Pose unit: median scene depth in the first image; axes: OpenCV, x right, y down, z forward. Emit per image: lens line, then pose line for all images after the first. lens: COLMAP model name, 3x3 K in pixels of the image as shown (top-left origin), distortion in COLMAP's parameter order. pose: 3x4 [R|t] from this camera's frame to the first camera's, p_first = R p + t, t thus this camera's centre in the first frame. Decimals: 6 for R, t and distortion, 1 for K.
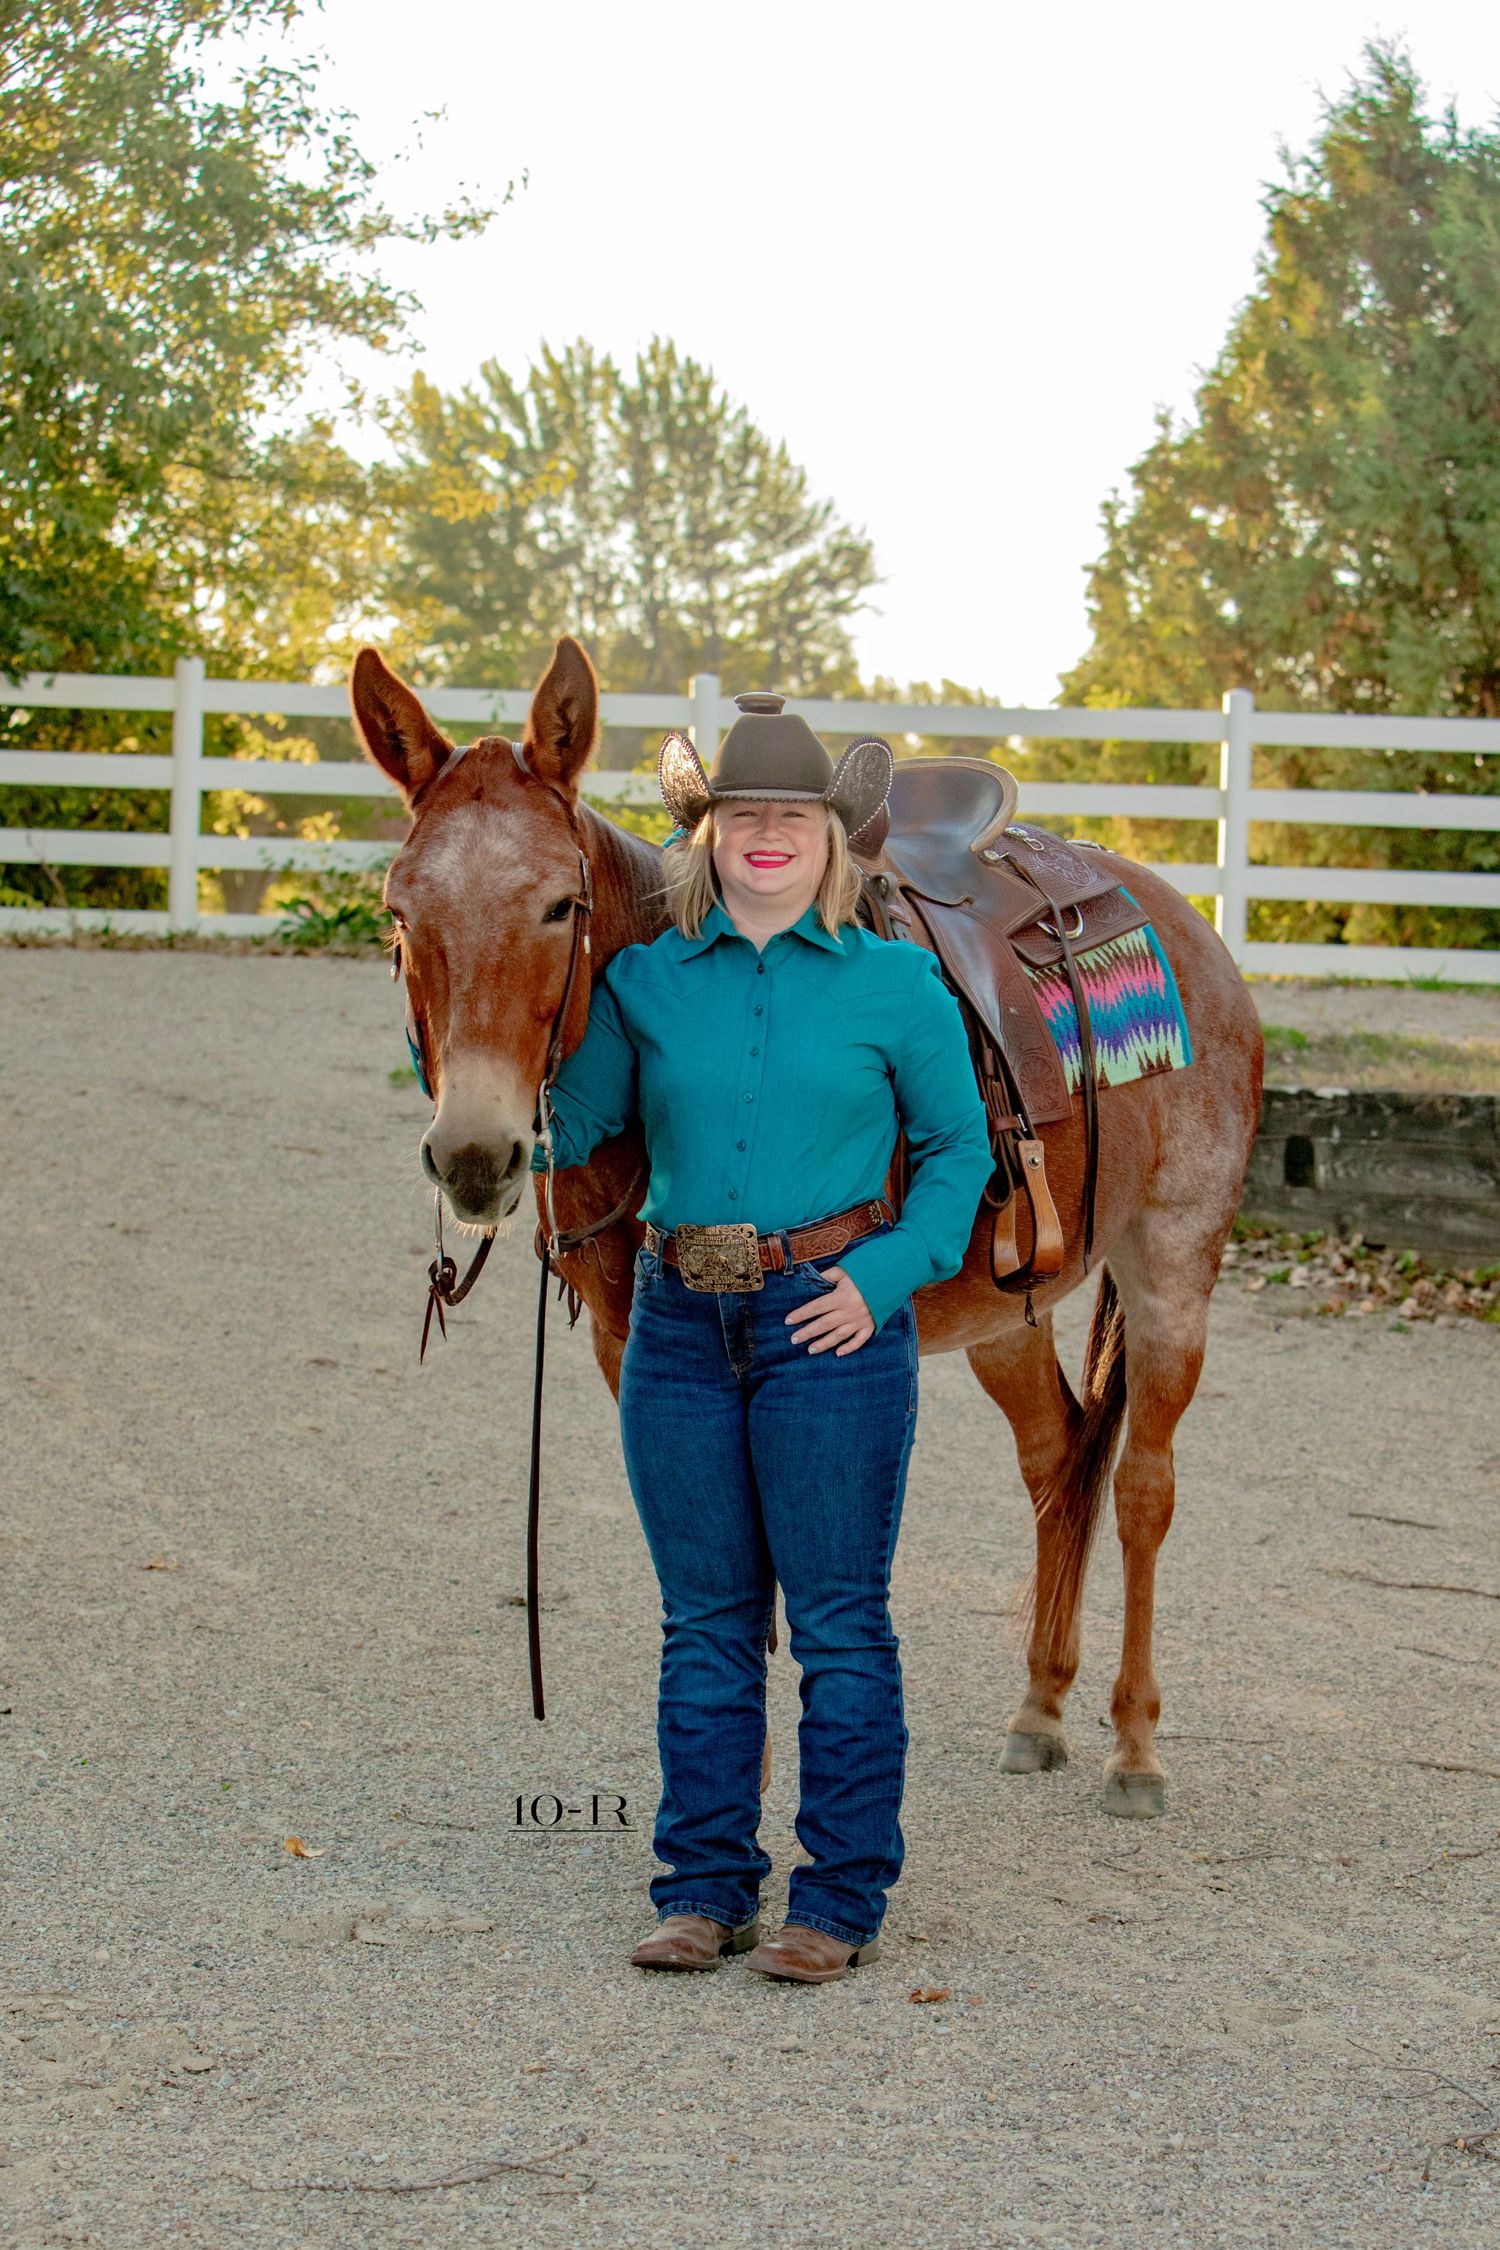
lens RADIAL K [[5047.5, 0, 750.0], [0, 5047.5, 1125.0], [0, 0, 1]] dist [-0.302927, 0.082193]
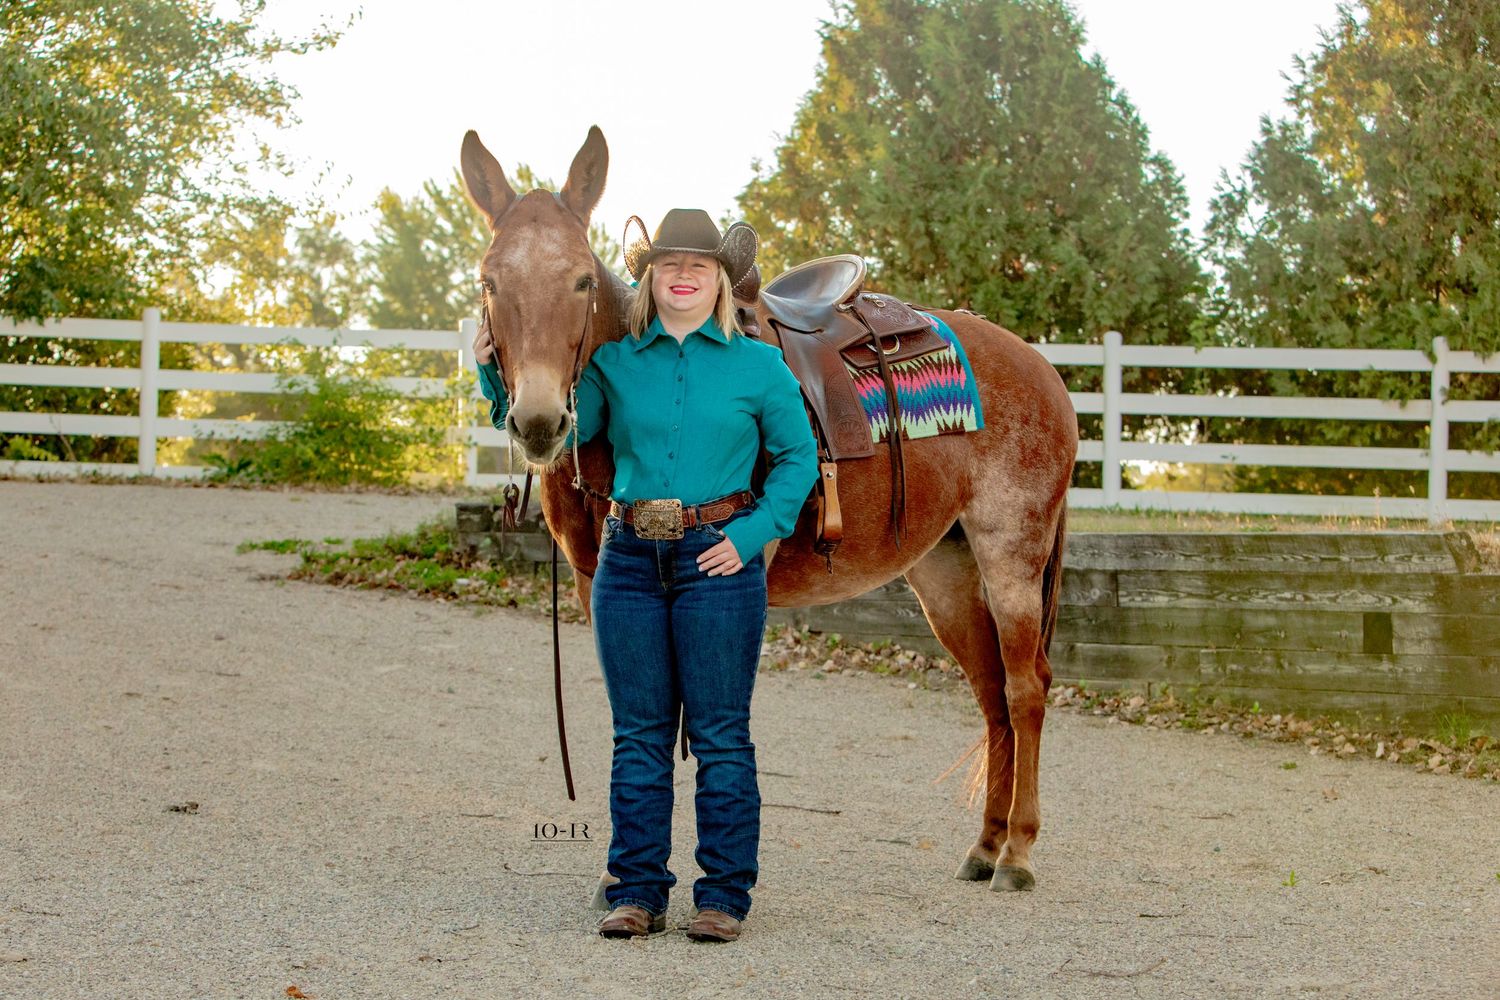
lens RADIAL K [[3048.9, 0, 750.0], [0, 3048.9, 500.0], [0, 0, 1]] dist [-0.263169, -0.019077]
pose [[0.998644, -0.003265, 0.051959, 0.030874], [0.005712, 0.998878, -0.047011, 0.015994], [-0.051747, 0.047244, 0.997542, 0.018724]]
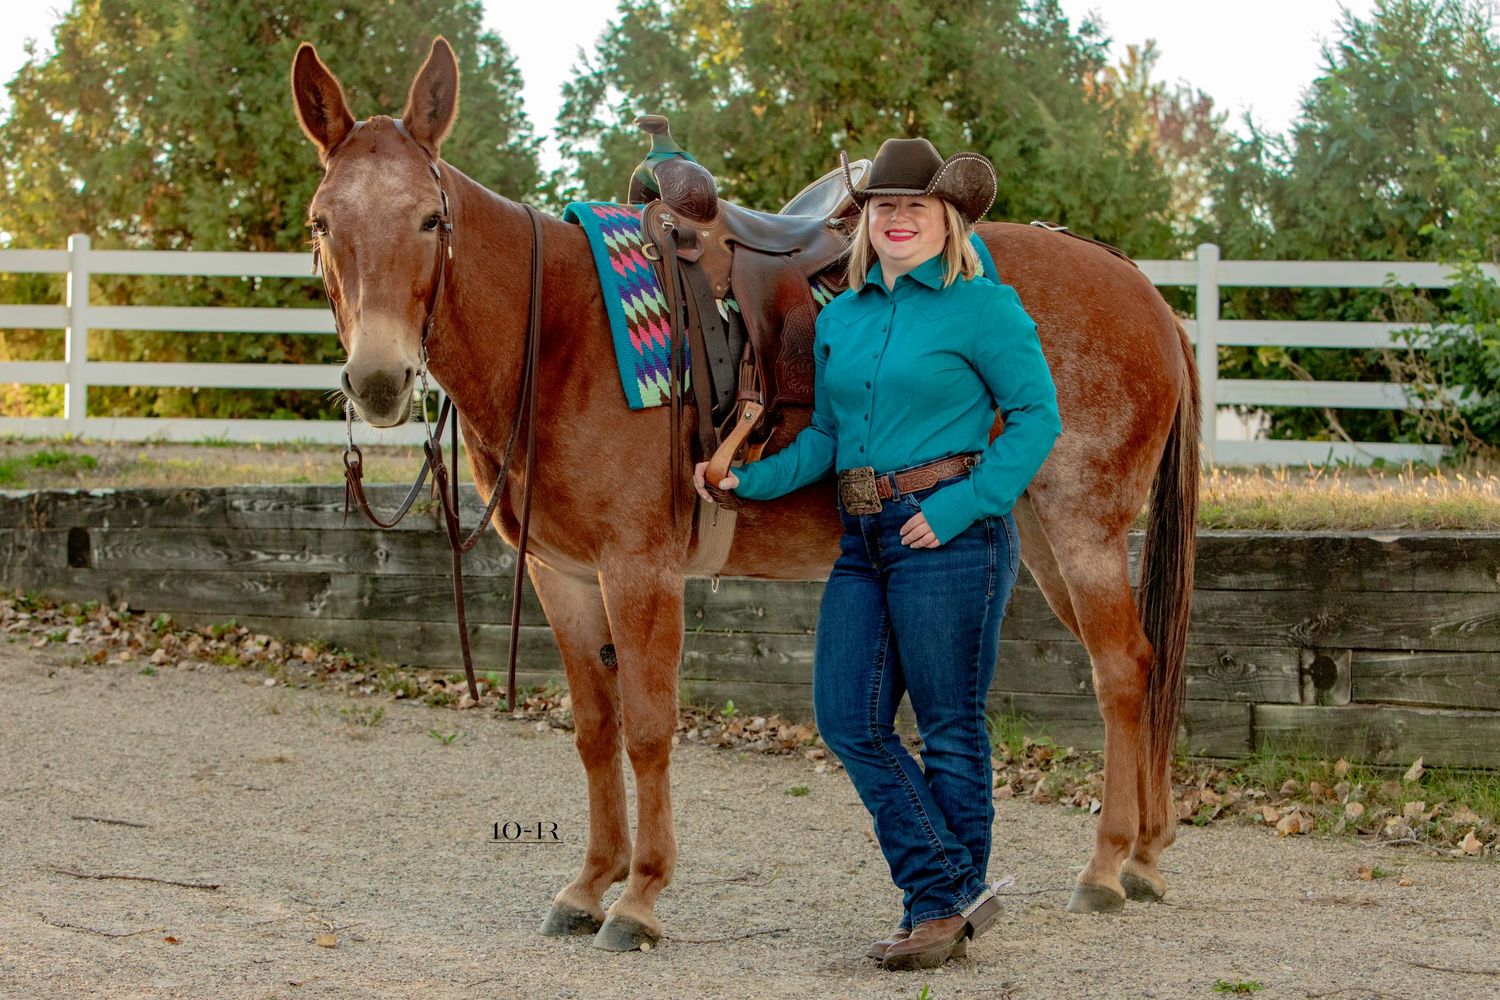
lens RADIAL K [[3270.5, 0, 750.0], [0, 3270.5, 500.0], [0, 0, 1]] dist [-0.350901, 0.701827]
pose [[0.960478, -0.019261, 0.277688, 0.027526], [0.026445, 0.999405, -0.022149, 0.010560], [-0.277096, 0.028617, 0.960416, 0.102728]]
